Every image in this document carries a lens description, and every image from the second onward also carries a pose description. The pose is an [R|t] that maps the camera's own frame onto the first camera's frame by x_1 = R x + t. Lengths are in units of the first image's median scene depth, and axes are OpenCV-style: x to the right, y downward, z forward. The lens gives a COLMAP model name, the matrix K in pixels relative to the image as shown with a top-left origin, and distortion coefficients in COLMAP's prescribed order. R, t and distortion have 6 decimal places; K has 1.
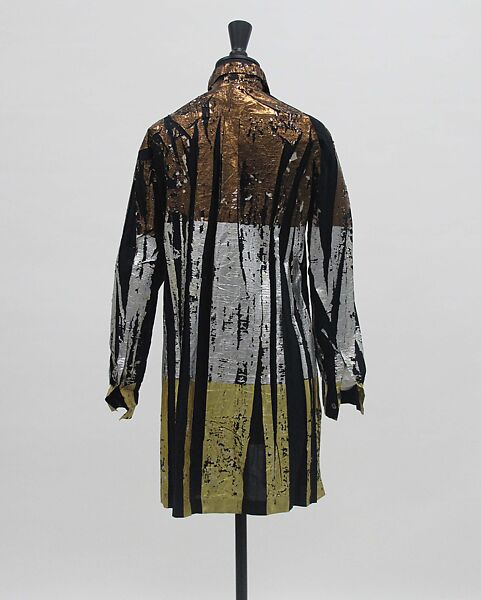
lens RADIAL K [[834.5, 0, 240.5], [0, 834.5, 300.0], [0, 0, 1]] dist [0.001353, -0.000246]
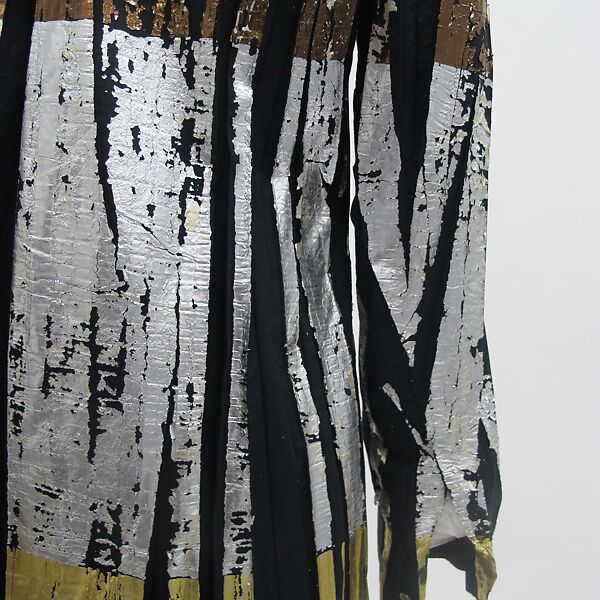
lens RADIAL K [[662.1, 0, 300.0], [0, 662.1, 300.0], [0, 0, 1]] dist [-0.106969, 0.008341]
pose [[0.997894, 0.045318, -0.046402, 0.076995], [-0.042578, 0.997383, 0.058427, -0.014018], [0.048929, -0.056329, 0.997213, 0.761758]]
